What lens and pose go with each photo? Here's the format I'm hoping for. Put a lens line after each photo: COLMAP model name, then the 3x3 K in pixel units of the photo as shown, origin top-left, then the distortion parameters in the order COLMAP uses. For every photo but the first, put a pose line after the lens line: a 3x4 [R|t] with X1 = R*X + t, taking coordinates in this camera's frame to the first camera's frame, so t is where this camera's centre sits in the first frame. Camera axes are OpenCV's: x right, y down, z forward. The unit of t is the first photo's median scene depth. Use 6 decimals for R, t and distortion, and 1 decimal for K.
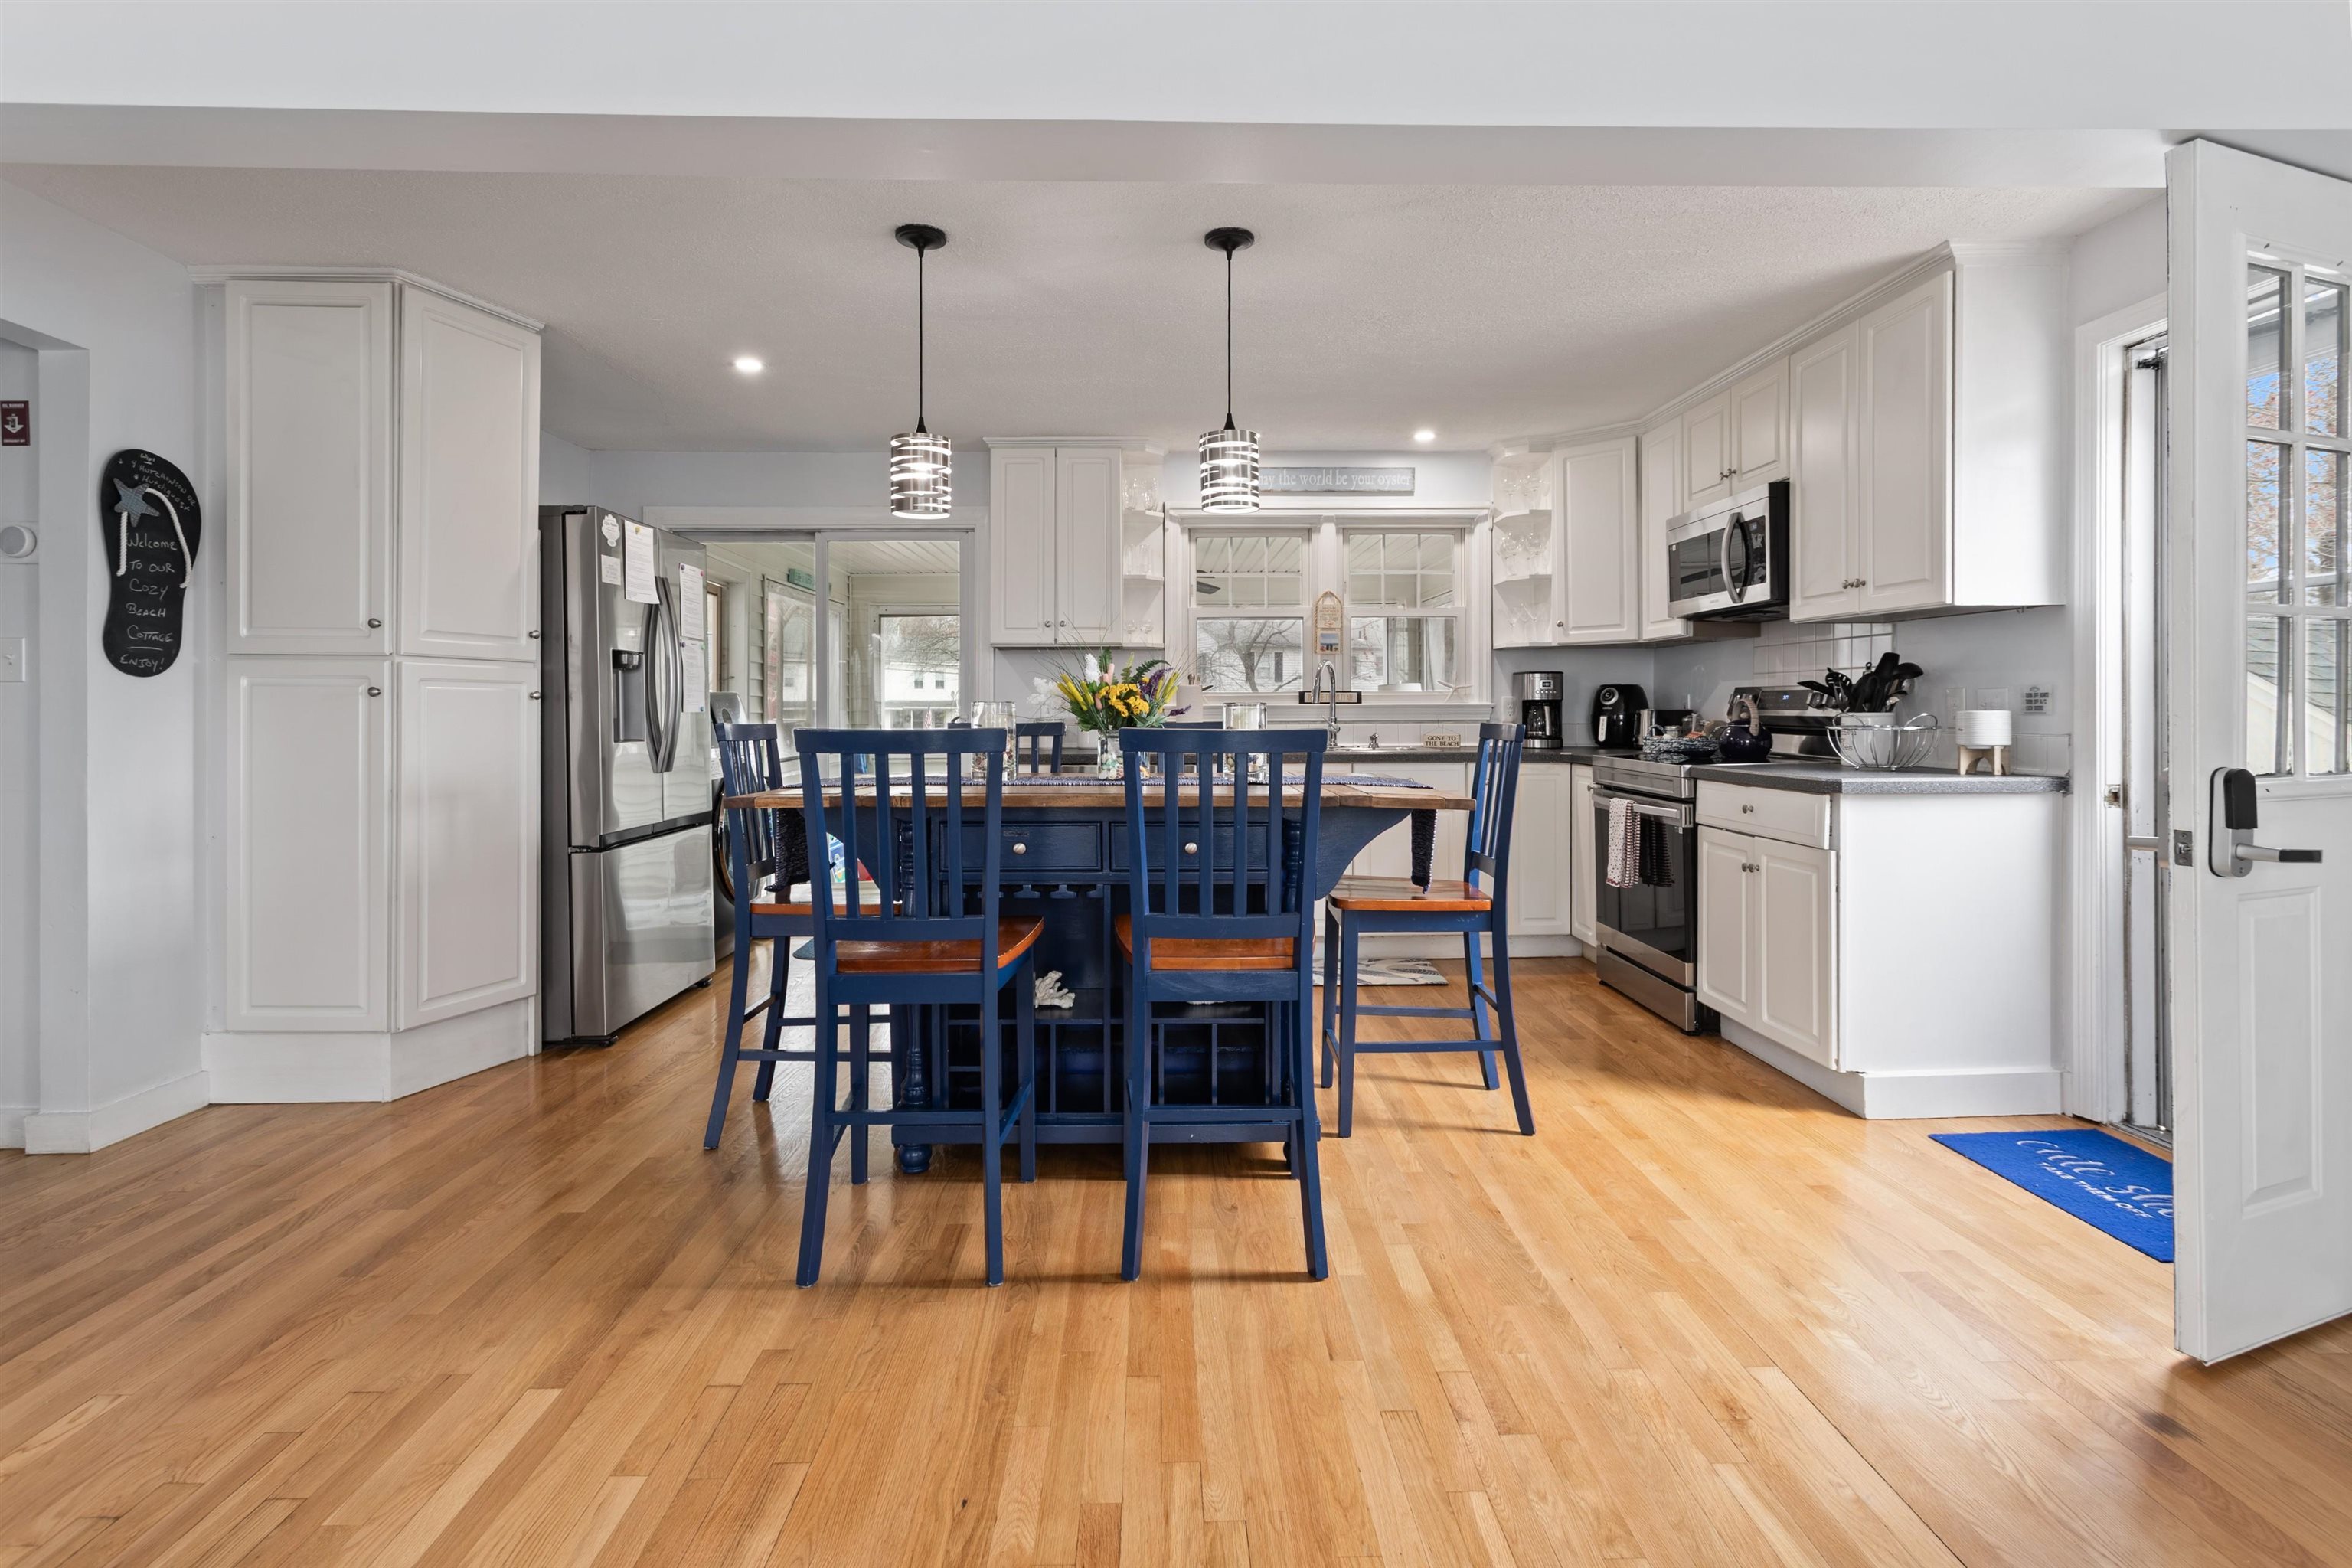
lens RADIAL K [[1143.5, 0, 1185.6], [0, 1143.5, 710.2], [0, 0, 1]] dist [0.003374, 0.000259]
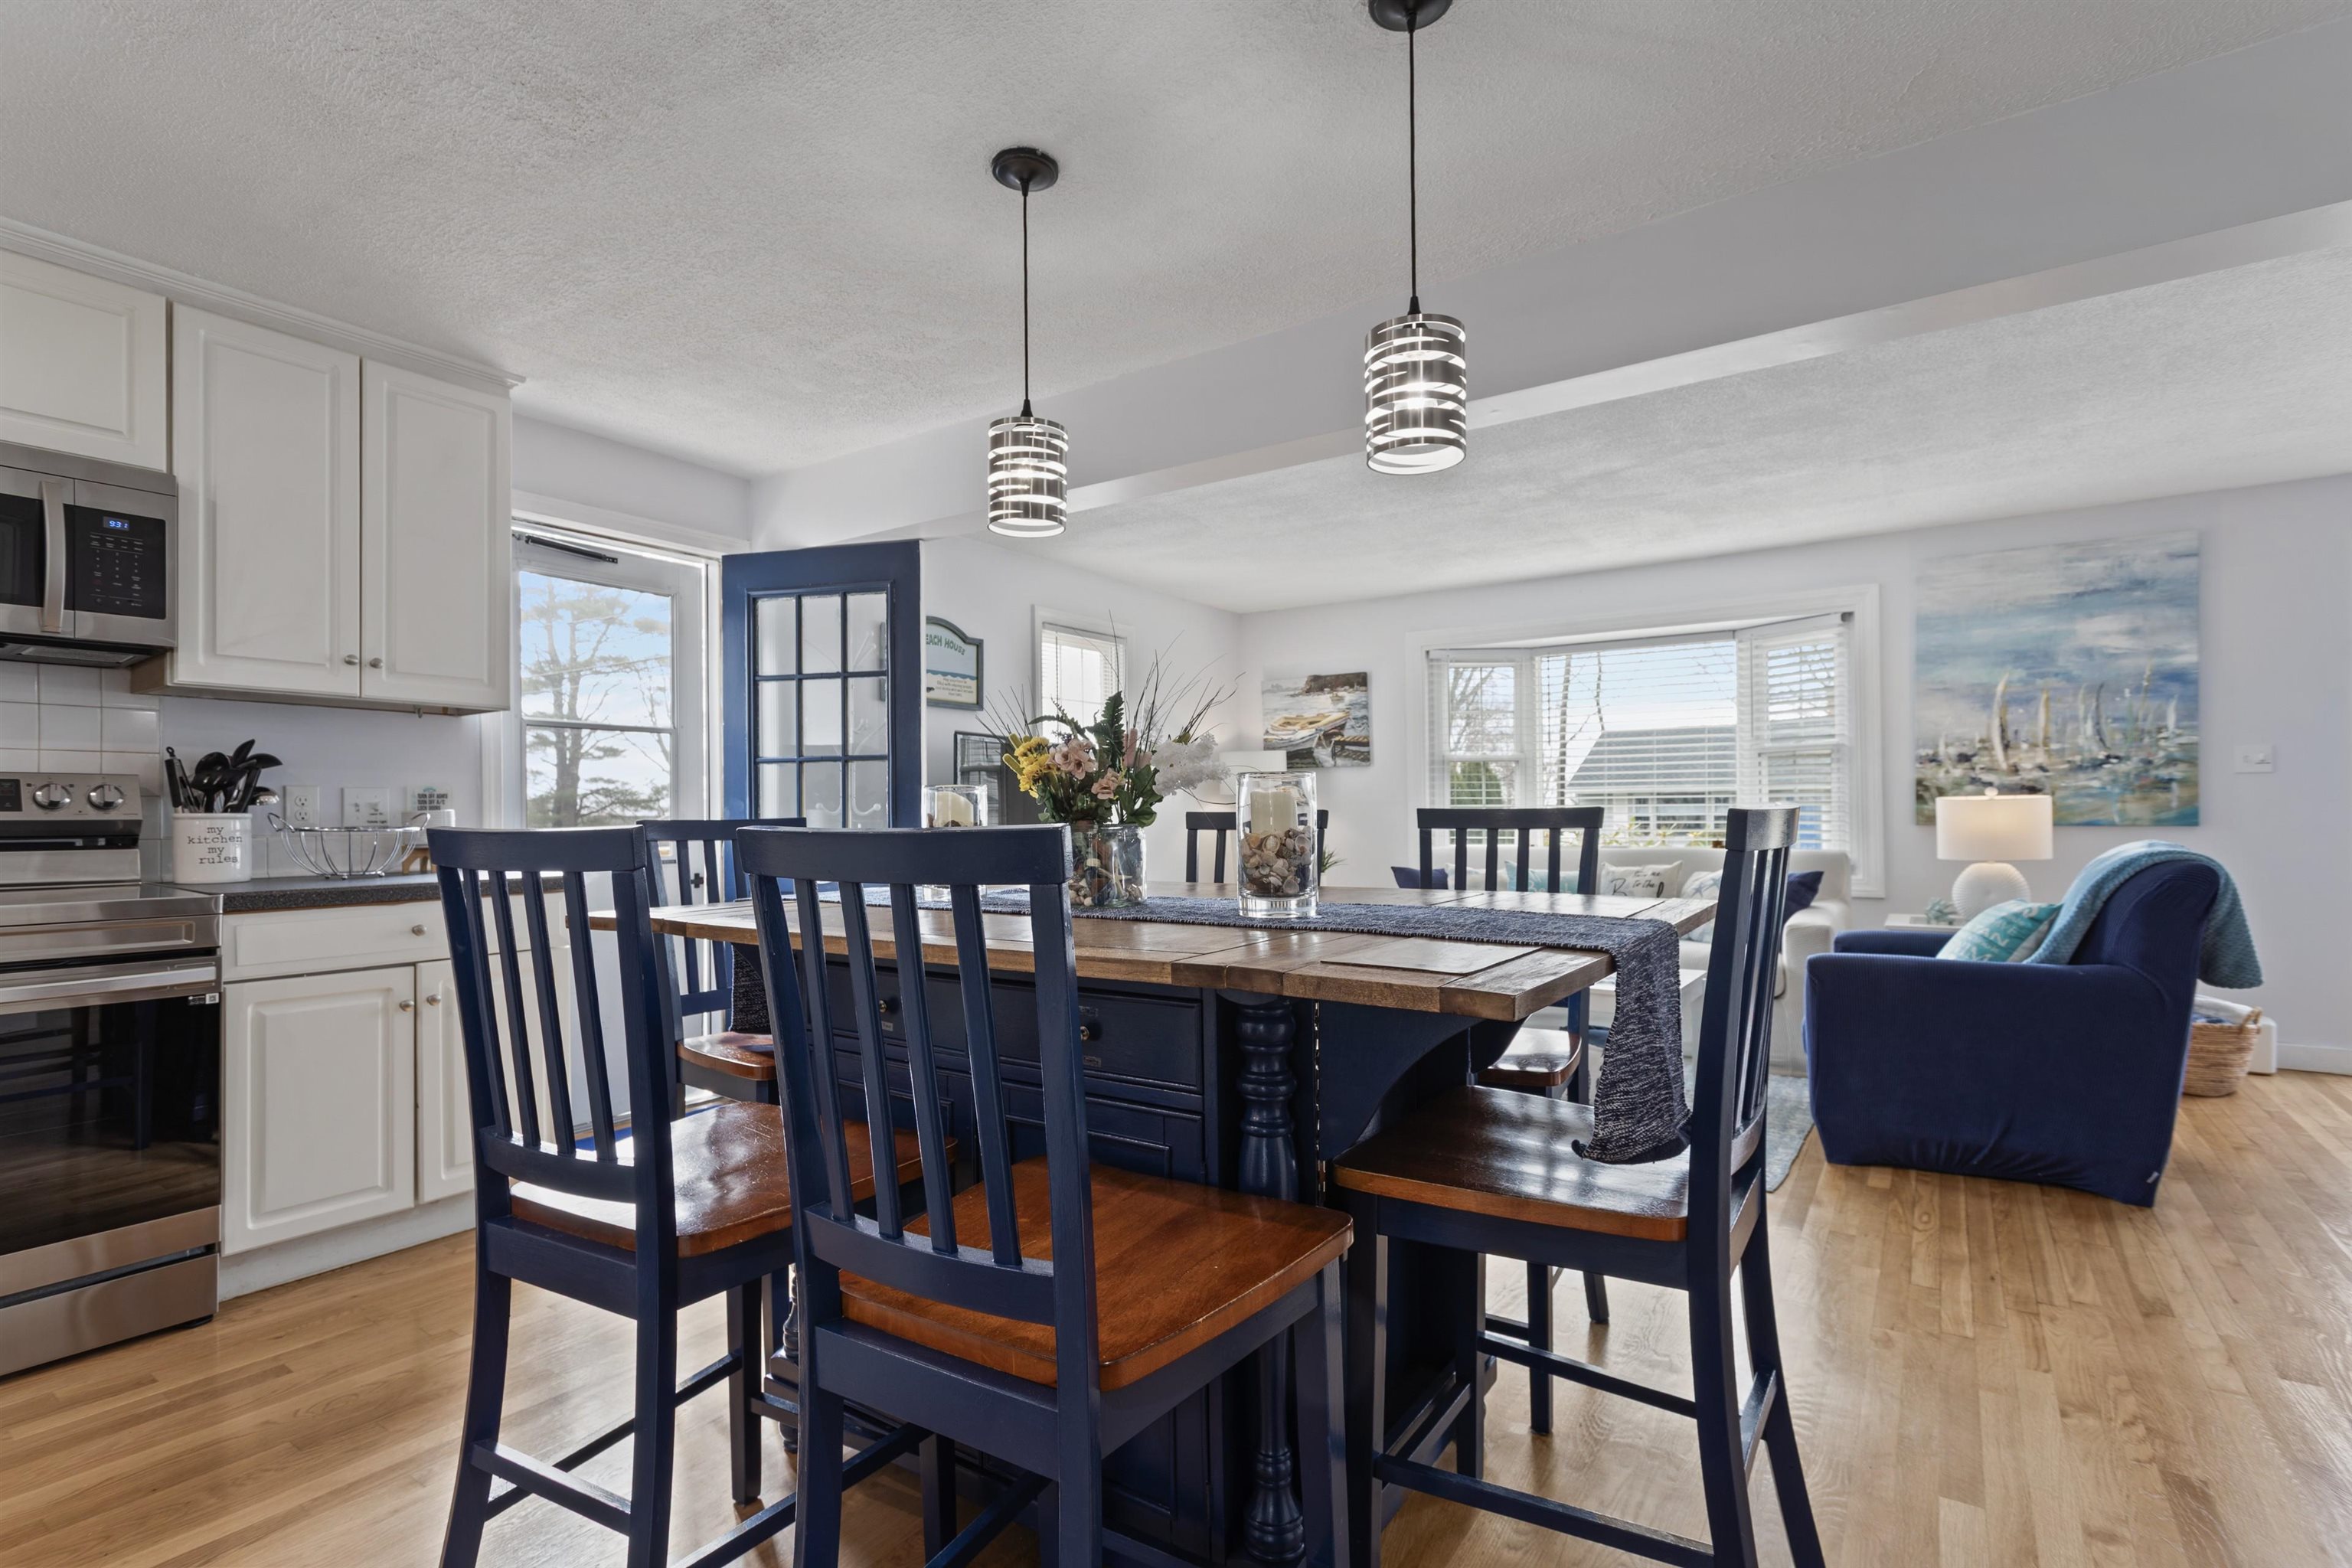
lens RADIAL K [[1104.9, 0, 1170.6], [0, 1104.9, 805.9], [0, 0, 1]] dist [0.000764, -0.000170]
pose [[-0.803080, 0.011203, 0.595766, -0.373958], [0.010544, 0.999934, -0.004590, 0.007466], [-0.595778, 0.002596, -0.803145, 1.220837]]
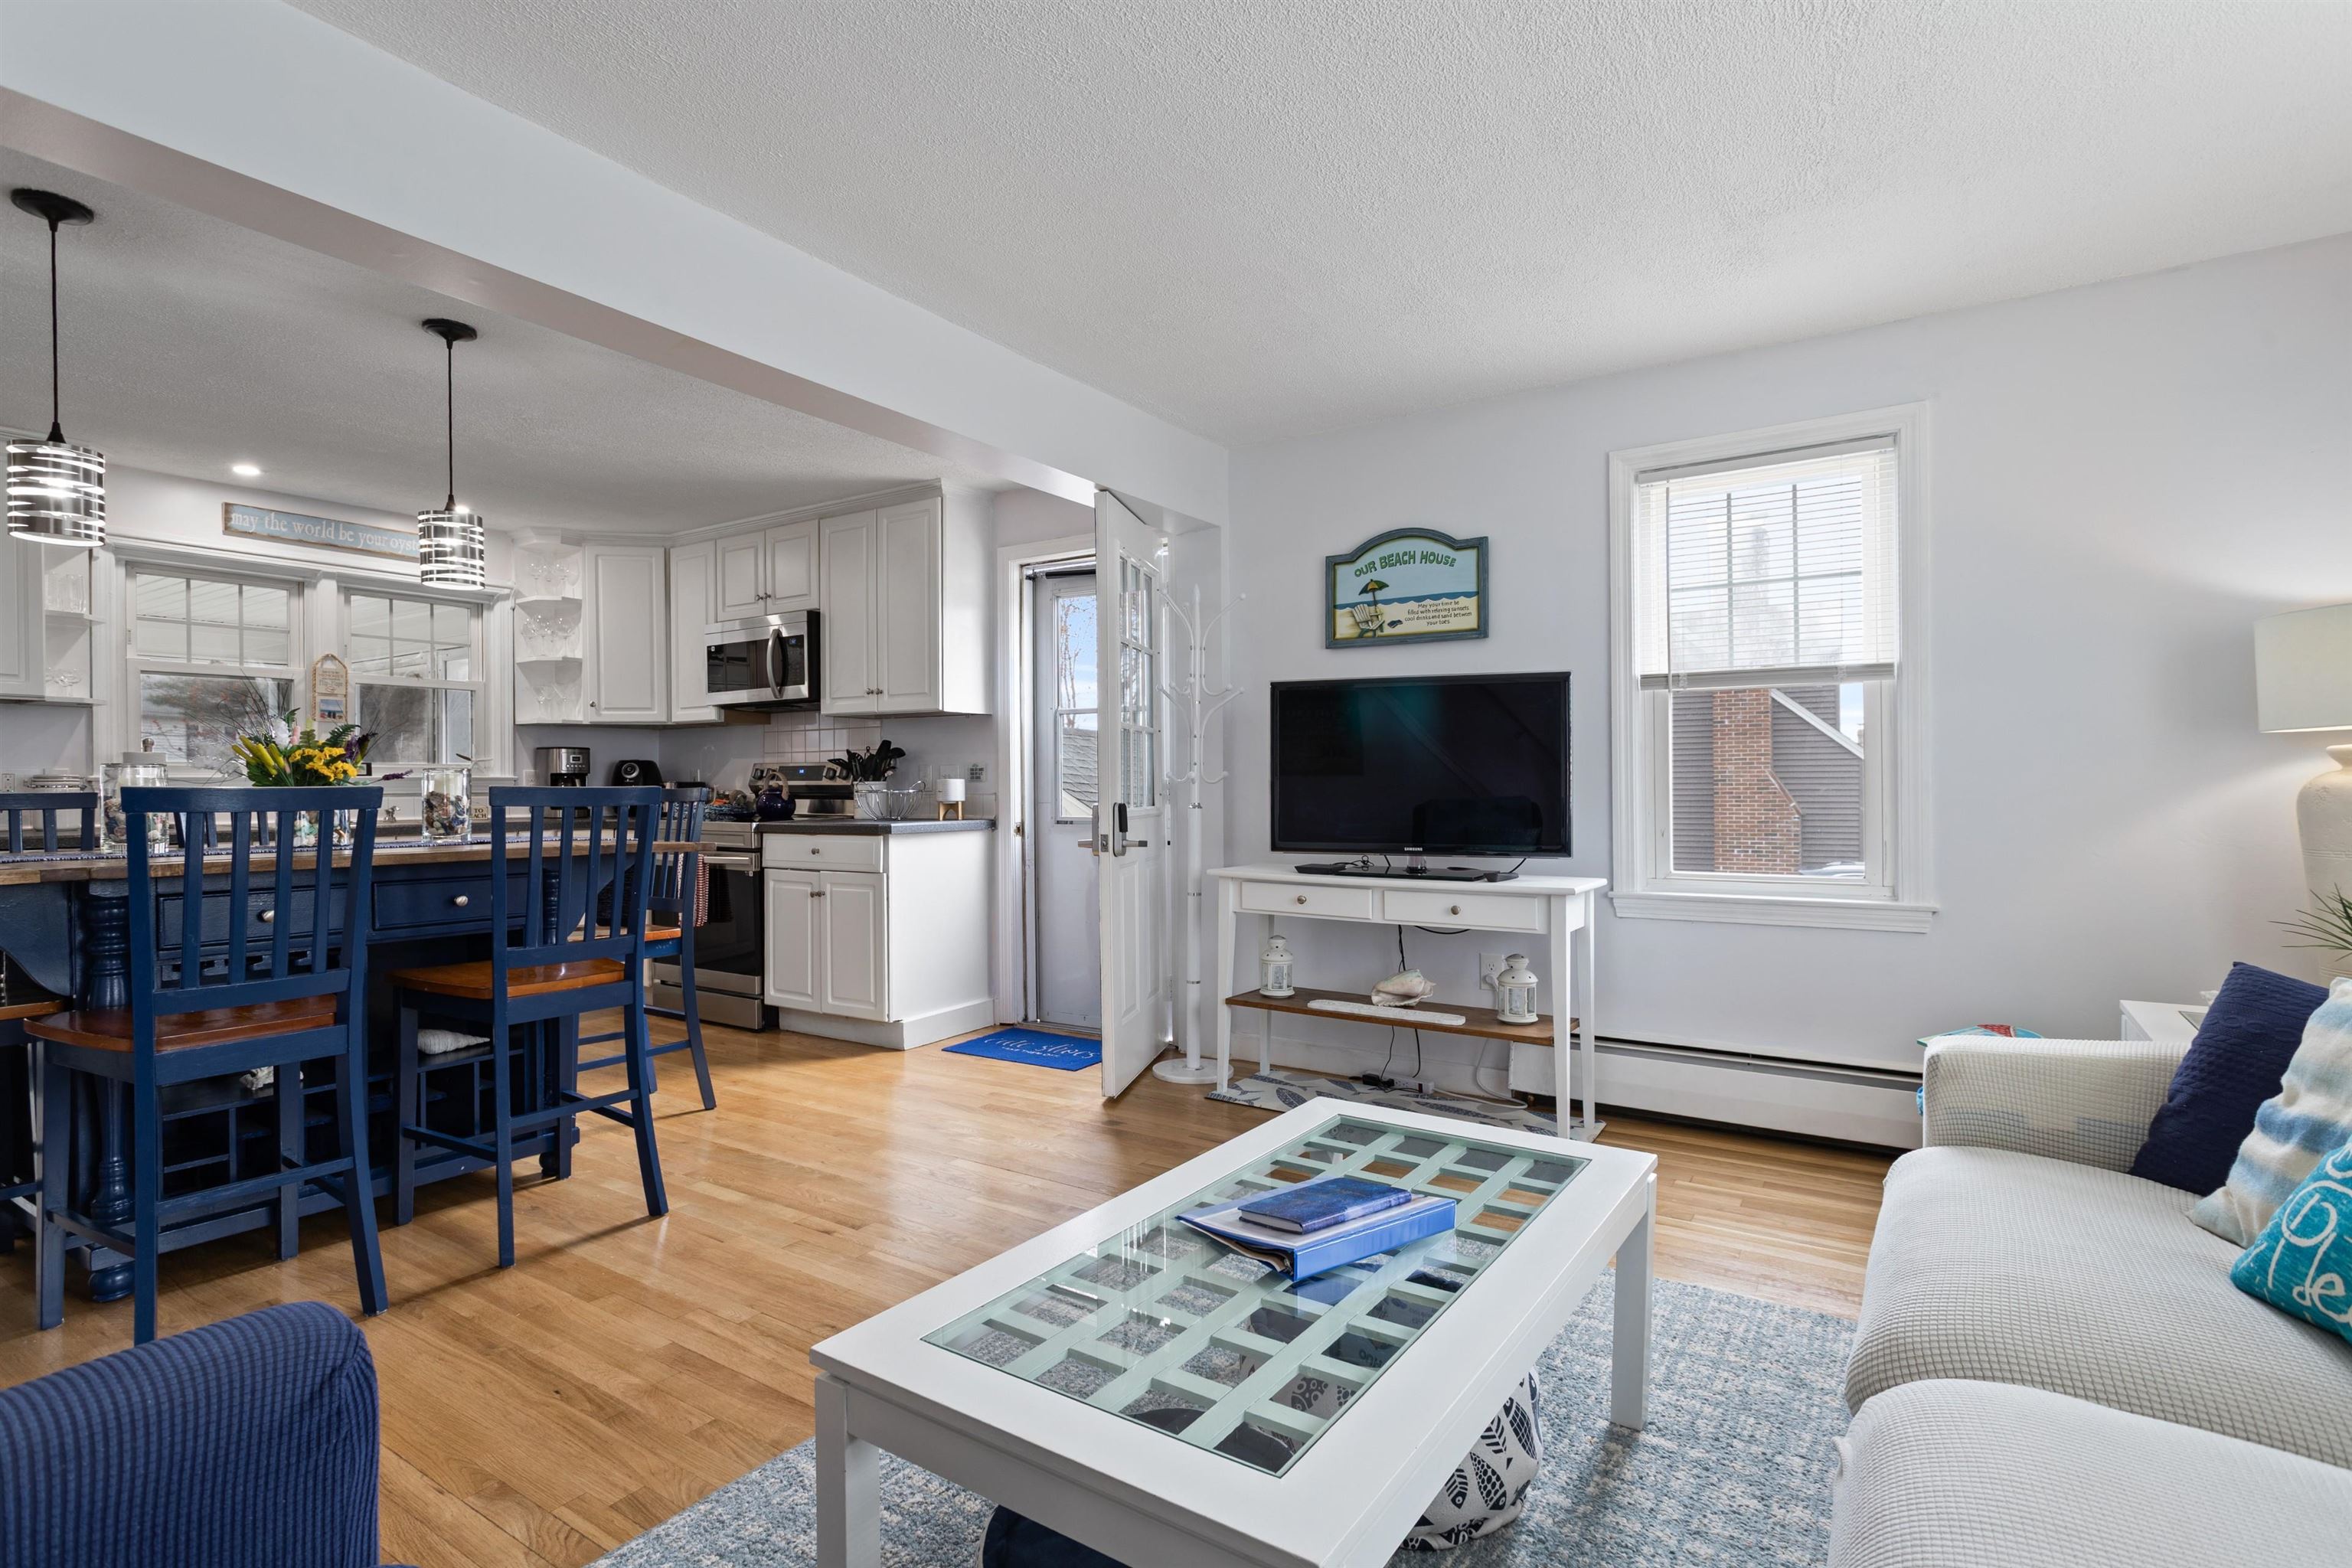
lens RADIAL K [[1138.7, 0, 1162.4], [0, 1138.7, 785.4], [0, 0, 1]] dist [0.003377, 0.001003]
pose [[0.577650, -0.001370, 0.816284, -0.356845], [0.005793, 0.999980, -0.002421, 0.012482], [-0.816264, 0.006127, 0.577646, -0.118668]]
